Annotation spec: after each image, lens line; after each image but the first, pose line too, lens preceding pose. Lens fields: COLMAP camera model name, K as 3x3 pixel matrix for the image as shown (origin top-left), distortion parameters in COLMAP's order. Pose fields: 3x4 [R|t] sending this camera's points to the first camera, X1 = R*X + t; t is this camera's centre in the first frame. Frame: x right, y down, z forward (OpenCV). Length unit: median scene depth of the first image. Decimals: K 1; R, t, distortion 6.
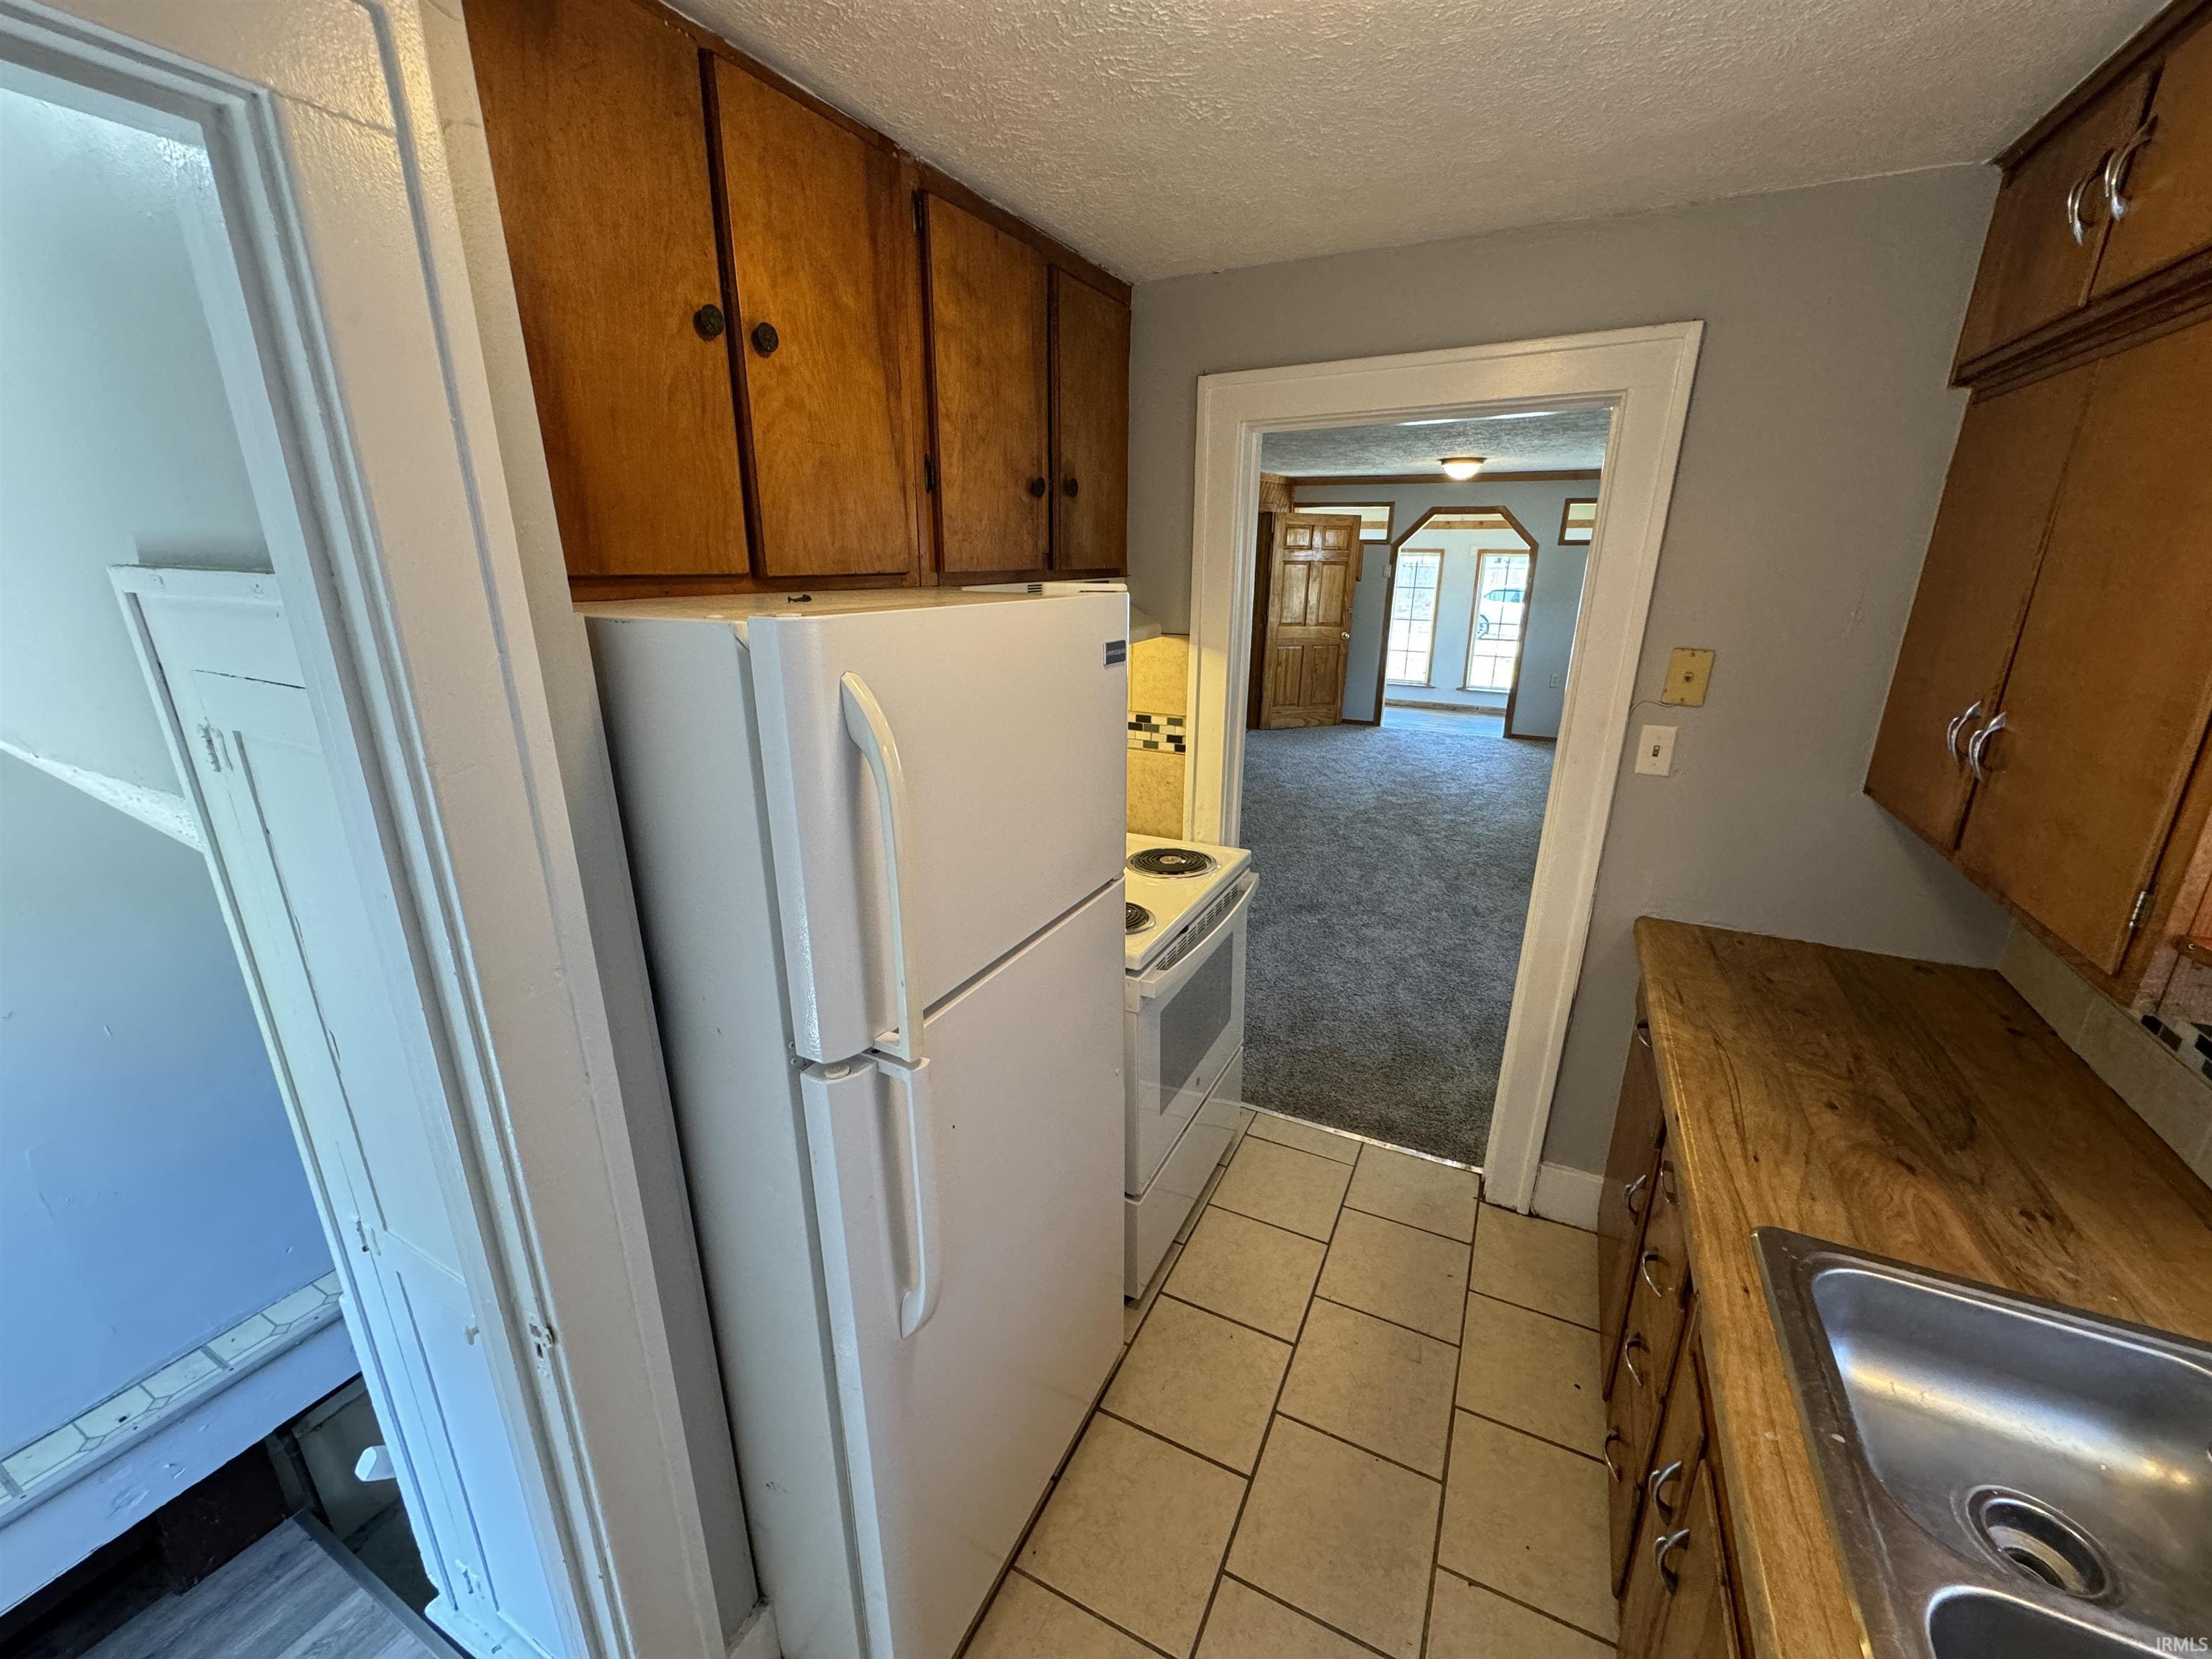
lens RADIAL K [[879.3, 0, 1109.1], [0, 879.3, 826.2], [0, 0, 1]] dist [-0.002488, 0.001046]
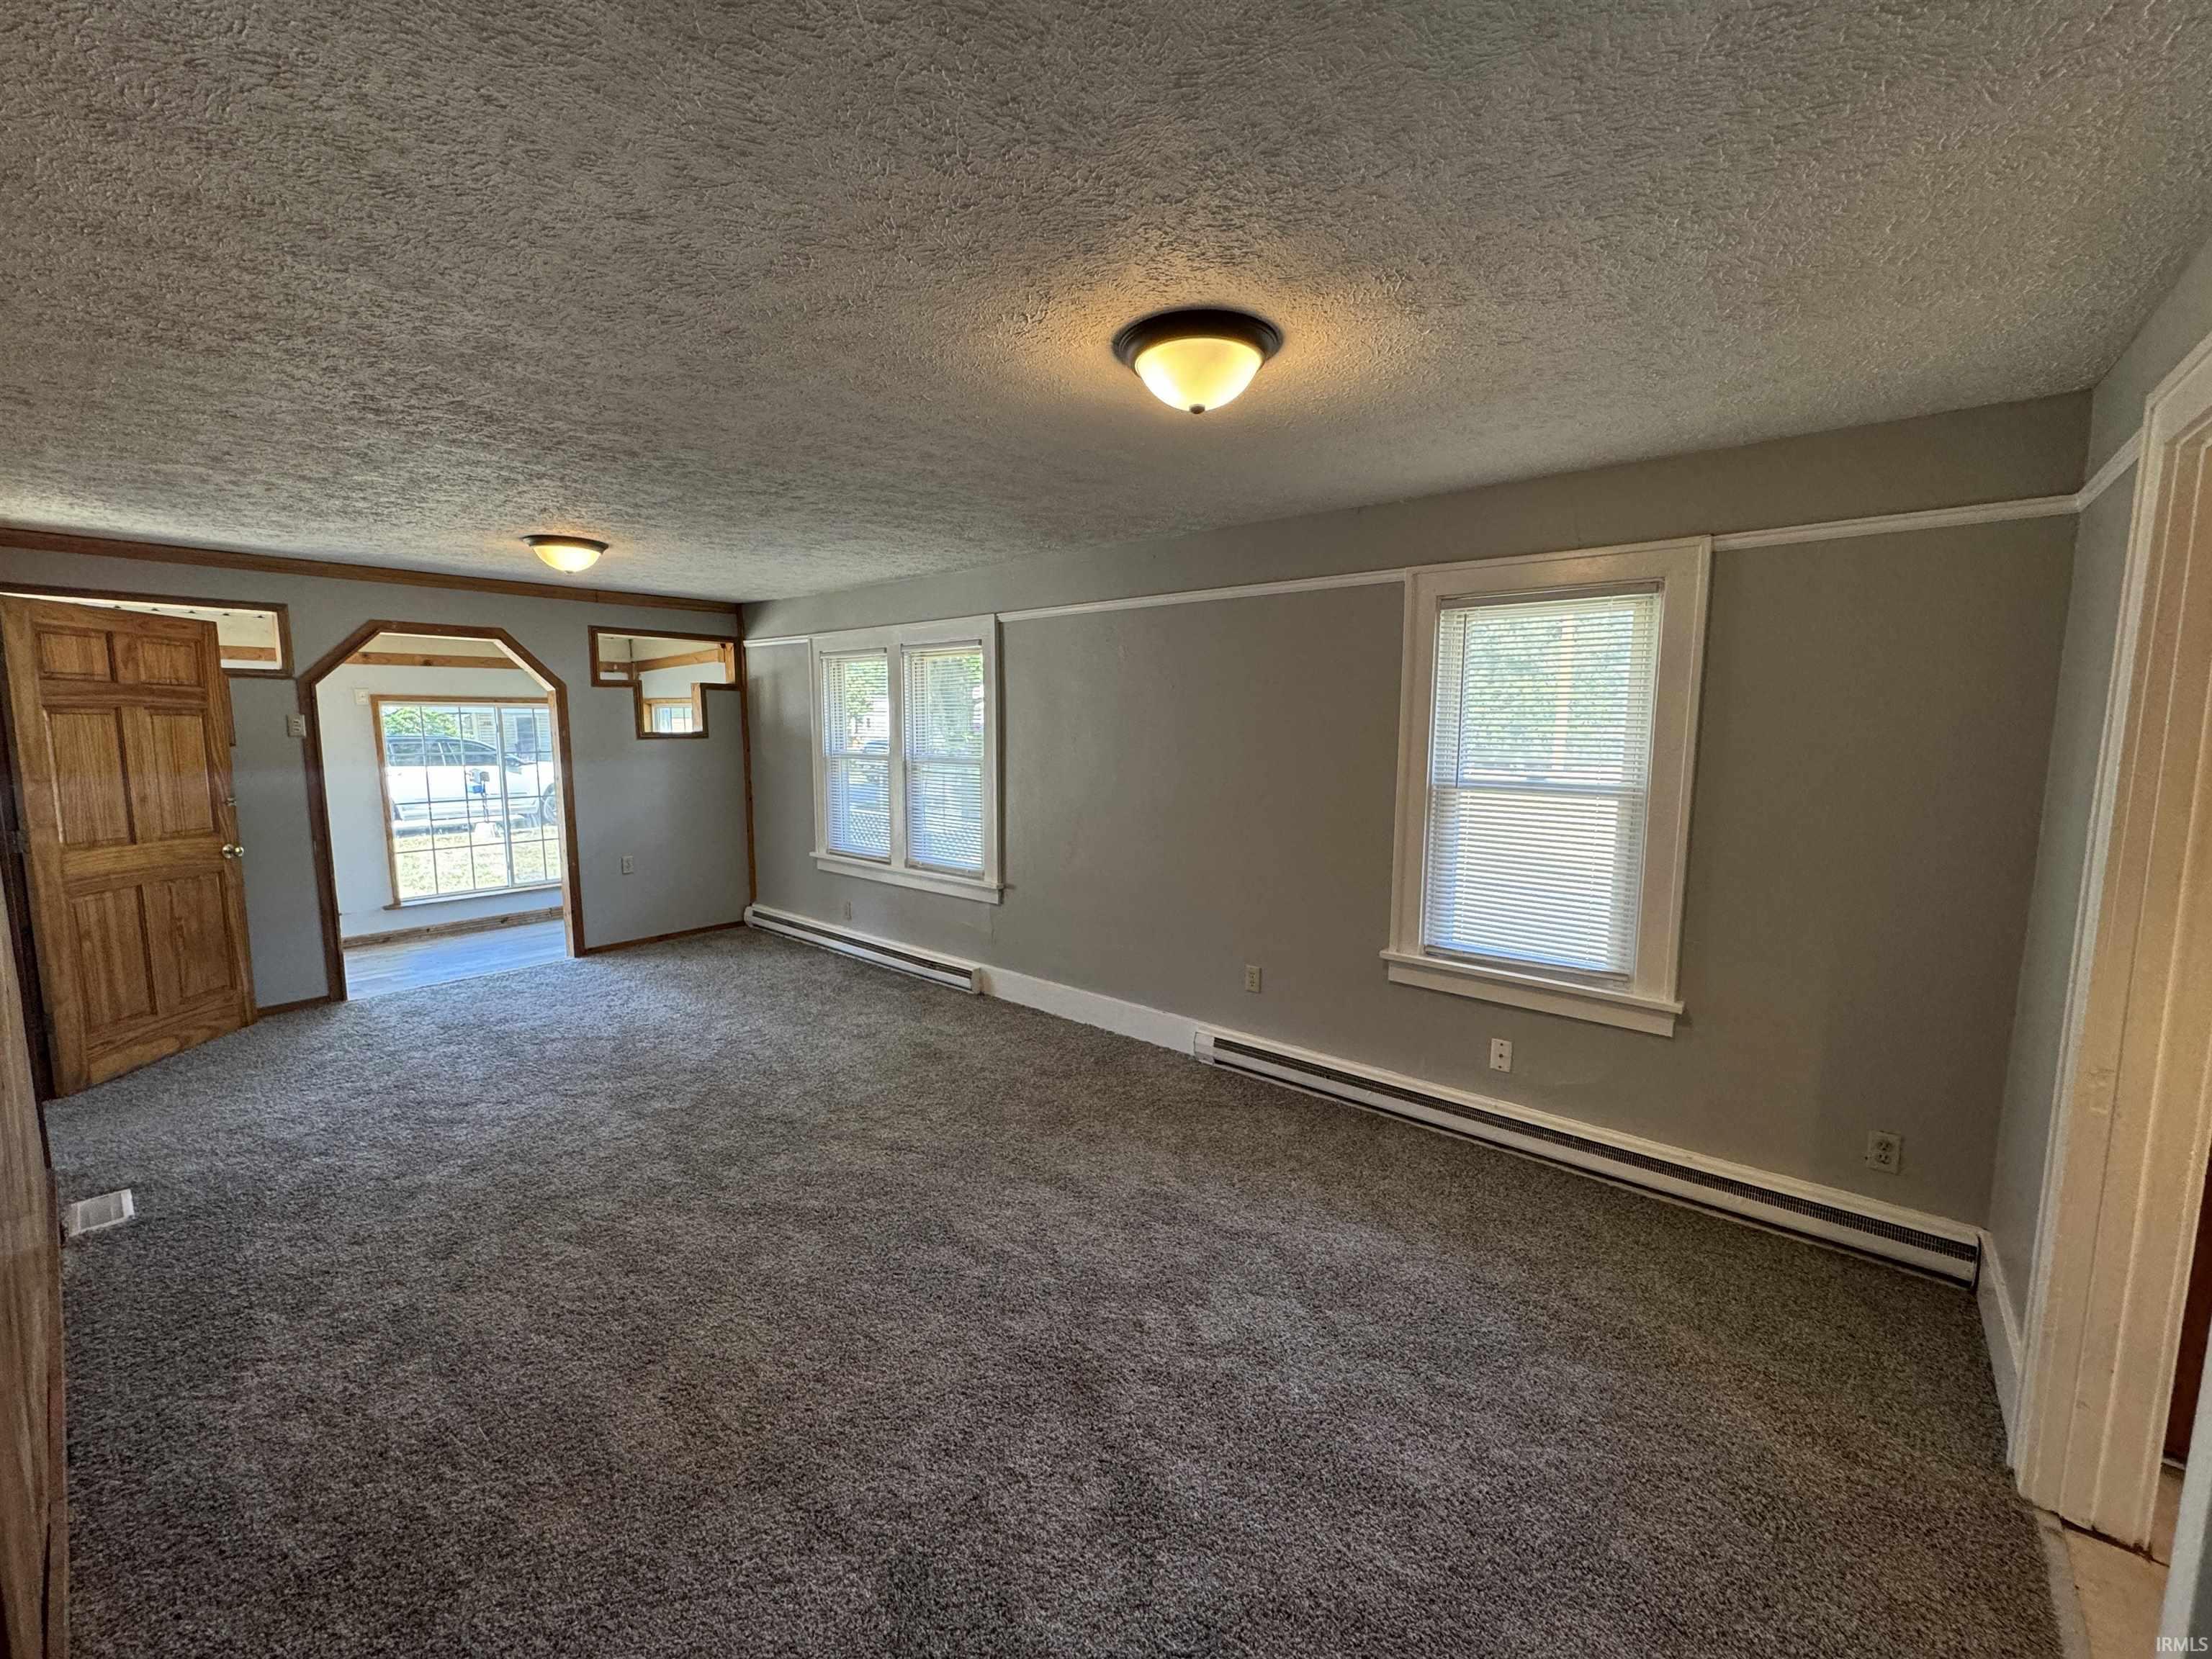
lens RADIAL K [[879.3, 0, 1105.2], [0, 879.3, 828.2], [0, 0, 1]] dist [-0.002488, 0.001046]
pose [[0.232486, -0.126488, 0.964340, -0.102648], [0.294074, 0.954241, 0.054267, -0.113303], [-0.927076, 0.270971, 0.259045, 0.416094]]
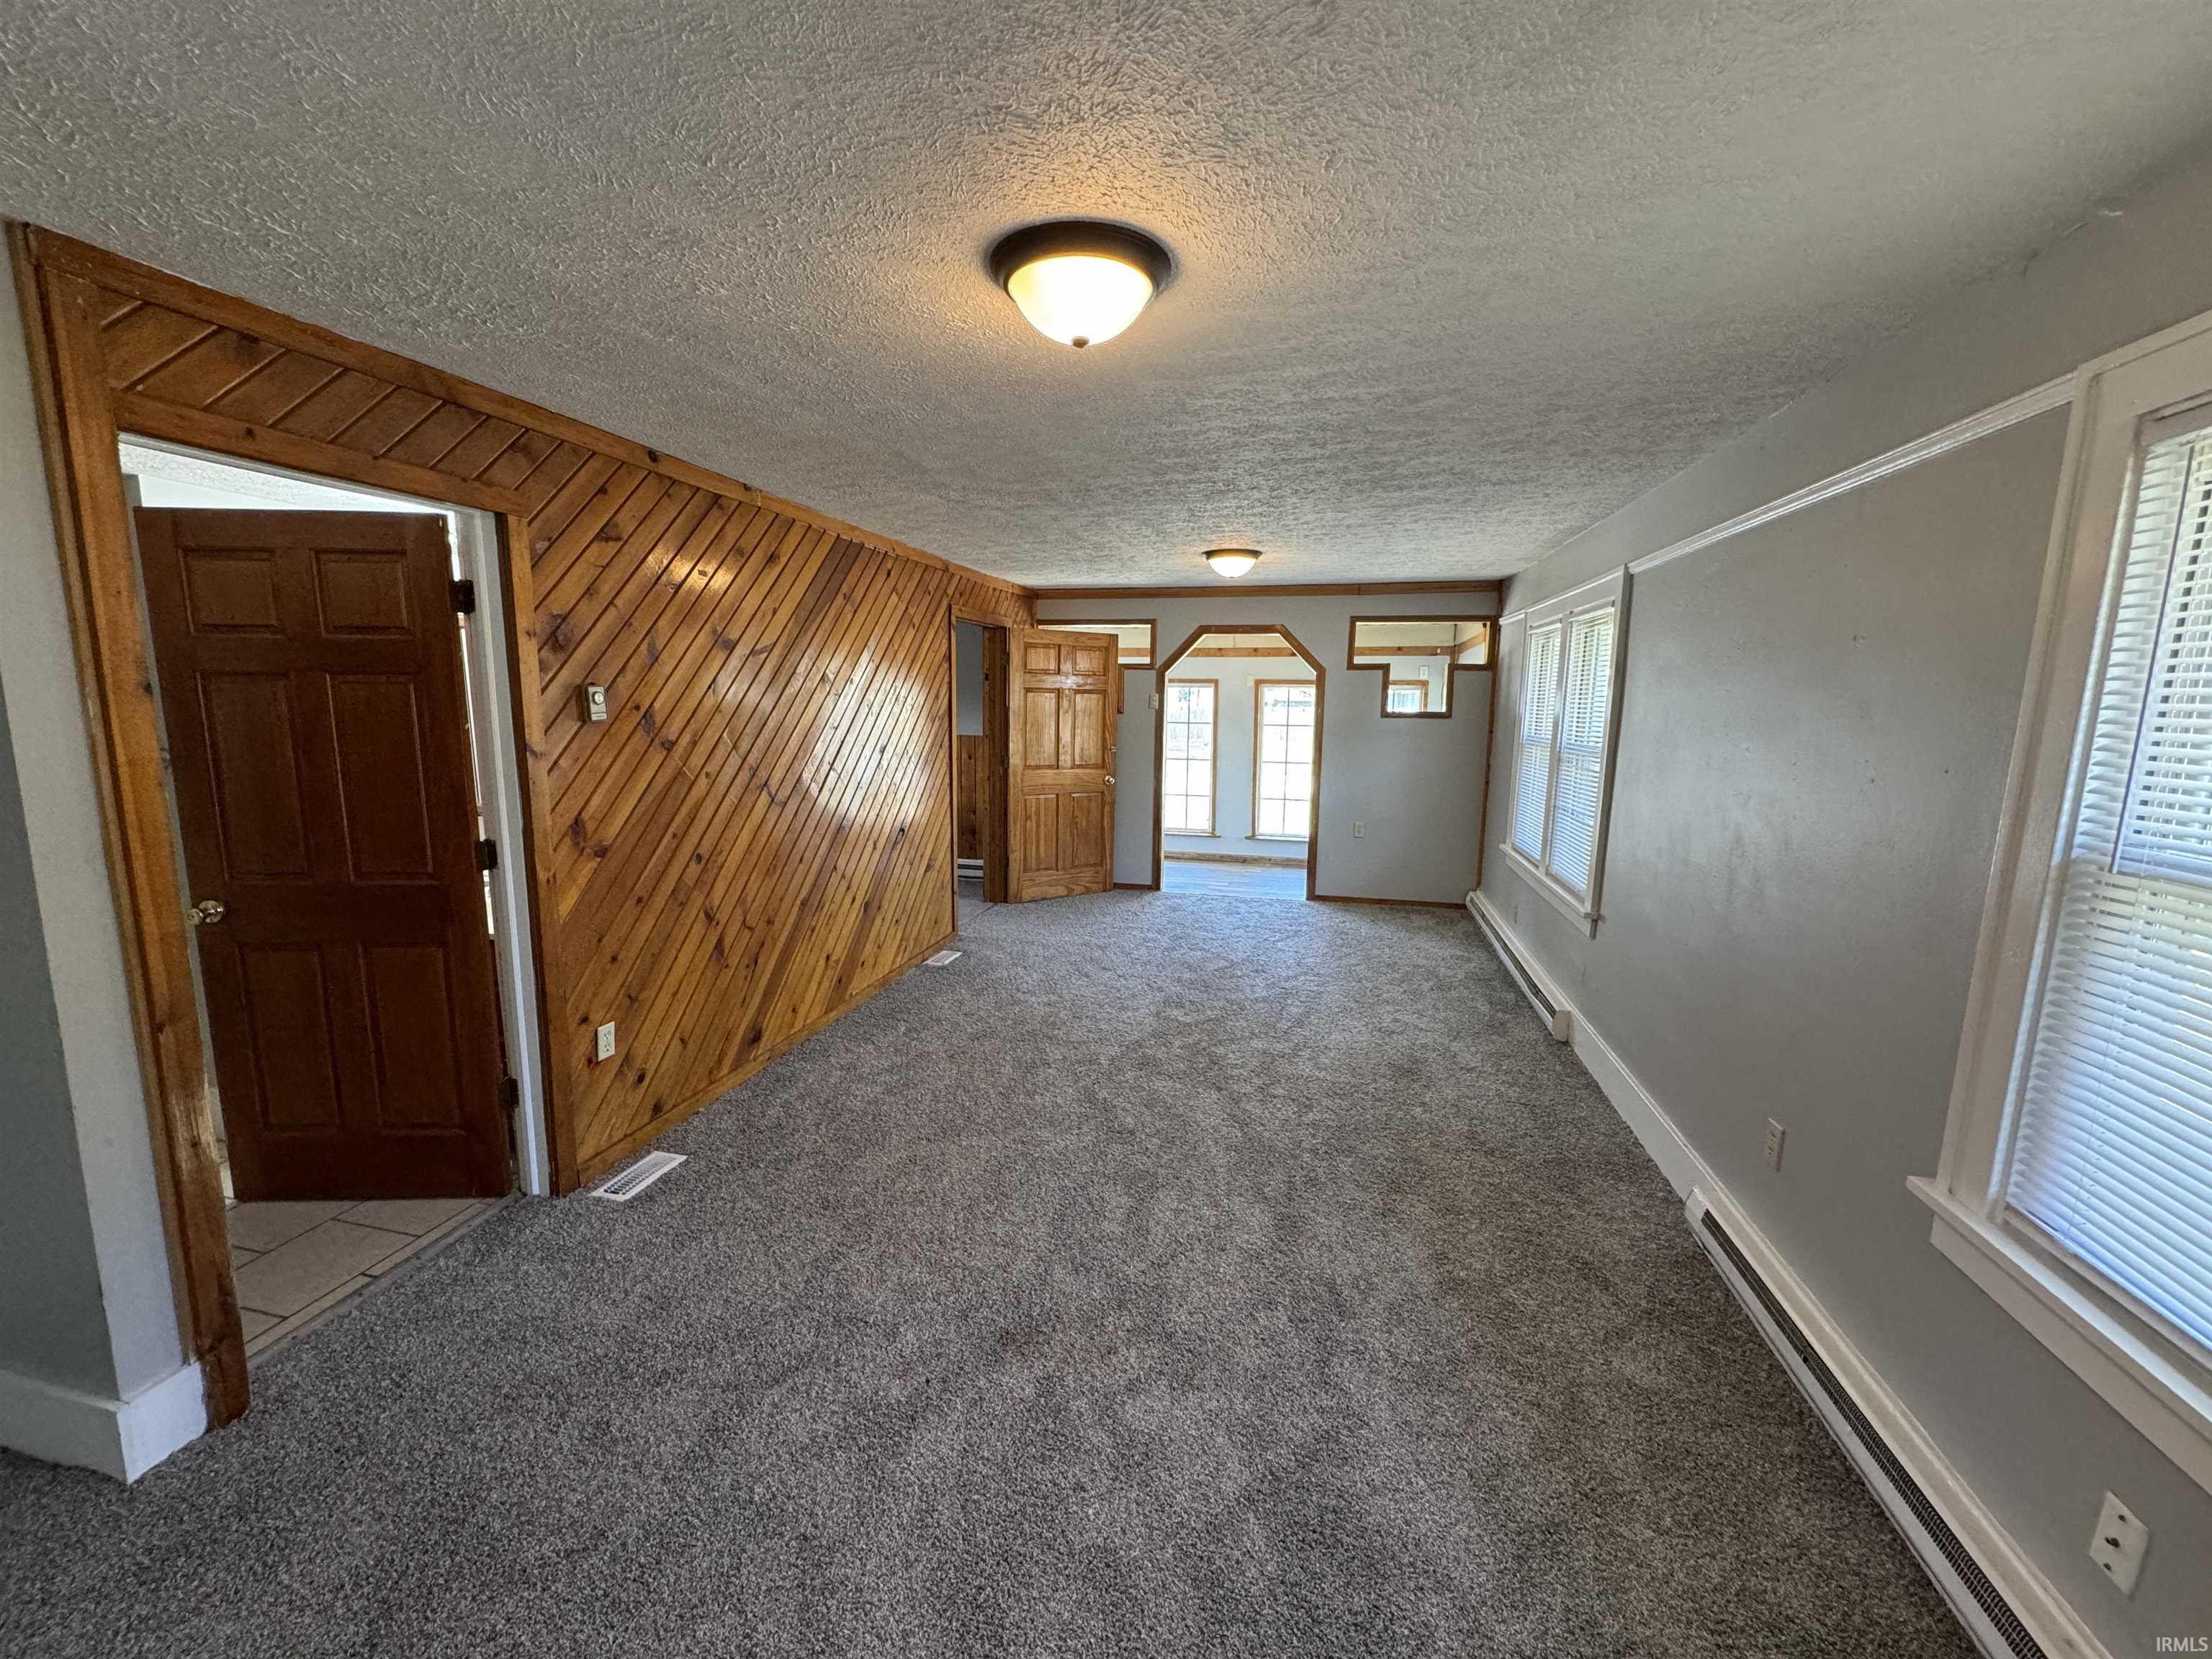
lens RADIAL K [[879.3, 0, 1105.5], [0, 879.3, 825.2], [0, 0, 1]] dist [-0.002488, 0.001046]
pose [[0.974714, -0.029714, 0.221474, 0.091336], [0.064128, 0.986626, -0.149858, -0.059600], [-0.214059, 0.160271, 0.963583, 0.250026]]
